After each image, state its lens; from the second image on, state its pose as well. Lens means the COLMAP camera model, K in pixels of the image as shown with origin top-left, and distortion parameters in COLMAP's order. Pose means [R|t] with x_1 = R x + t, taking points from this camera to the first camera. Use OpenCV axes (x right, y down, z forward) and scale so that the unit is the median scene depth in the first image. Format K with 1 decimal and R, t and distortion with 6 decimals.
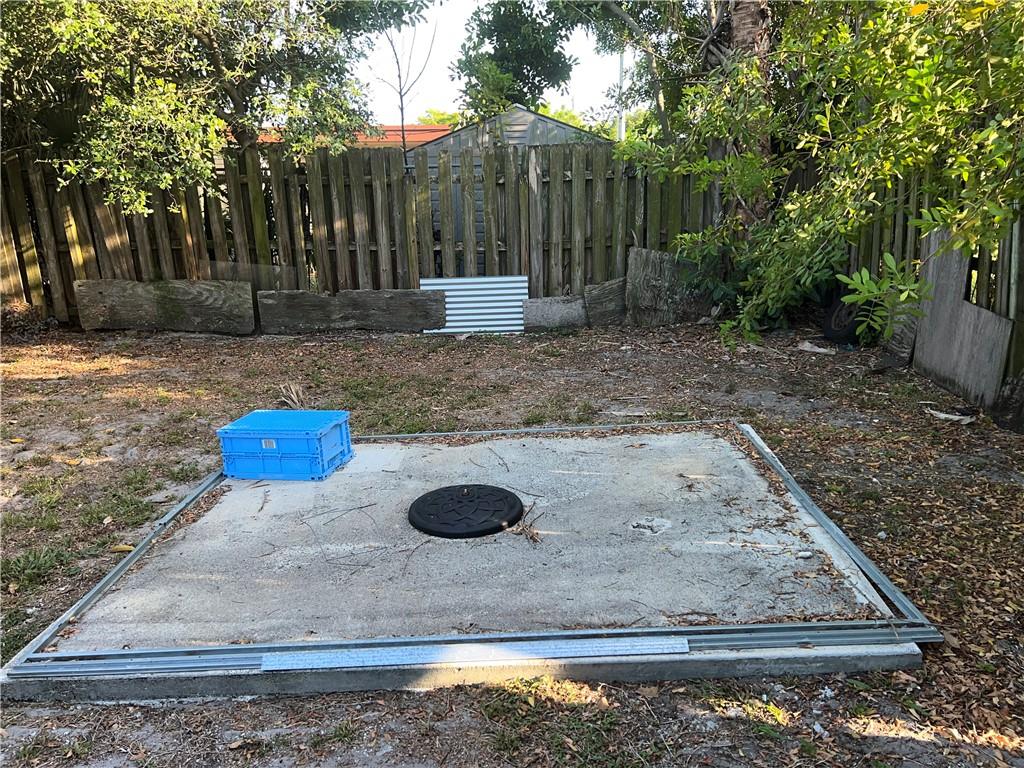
lens RADIAL K [[749.0, 0, 514.5], [0, 749.0, 397.6], [0, 0, 1]] dist [0.011512, -0.033735]
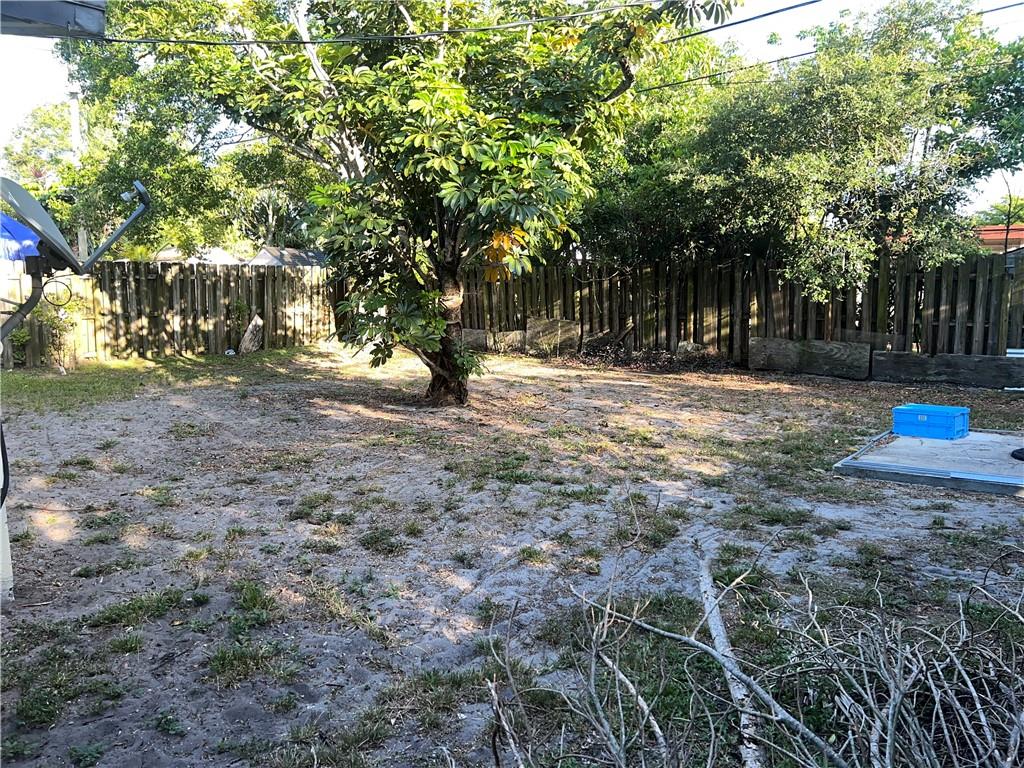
lens RADIAL K [[748.5, 0, 509.0], [0, 748.5, 391.0], [0, 0, 1]] dist [0.051238, -0.072410]
pose [[0.781874, 0.091990, -0.616612, 0.015663], [-0.160428, 0.985434, -0.056411, 0.132782], [0.602442, 0.143028, 0.785243, -0.571689]]
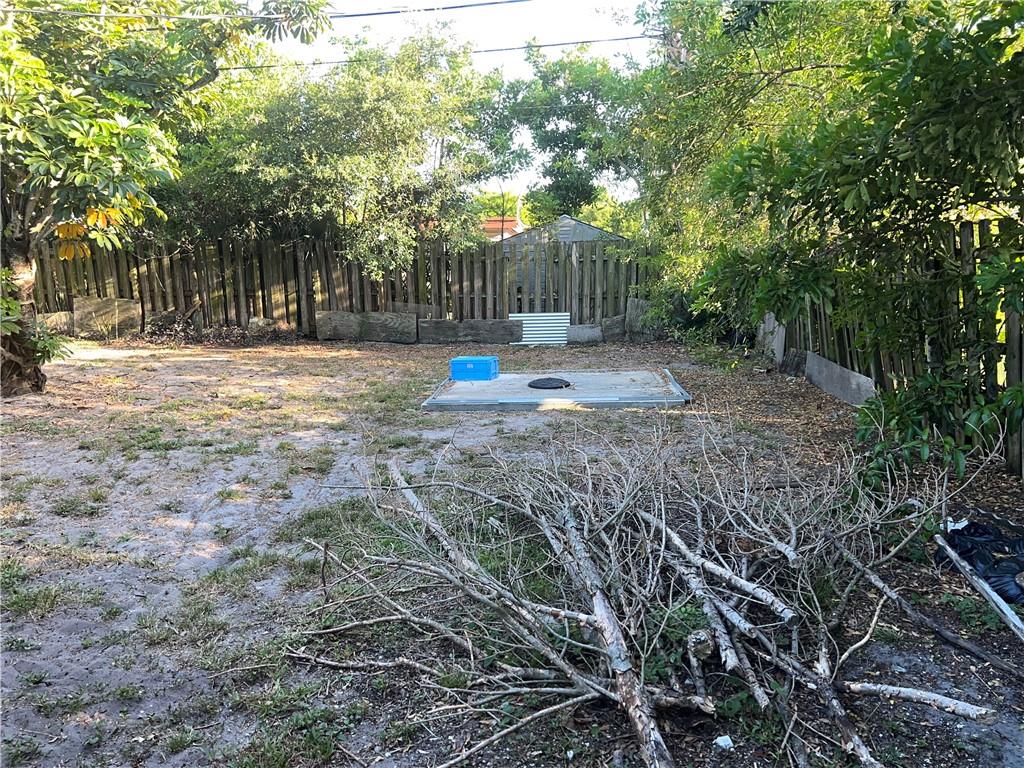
lens RADIAL K [[749.0, 0, 514.5], [0, 749.0, 397.6], [0, 0, 1]] dist [0.011512, -0.033735]
pose [[0.998449, 0.022035, -0.051130, -0.018101], [-0.025895, 0.996764, -0.076103, 0.175089], [0.049288, 0.077309, 0.995788, -0.752744]]
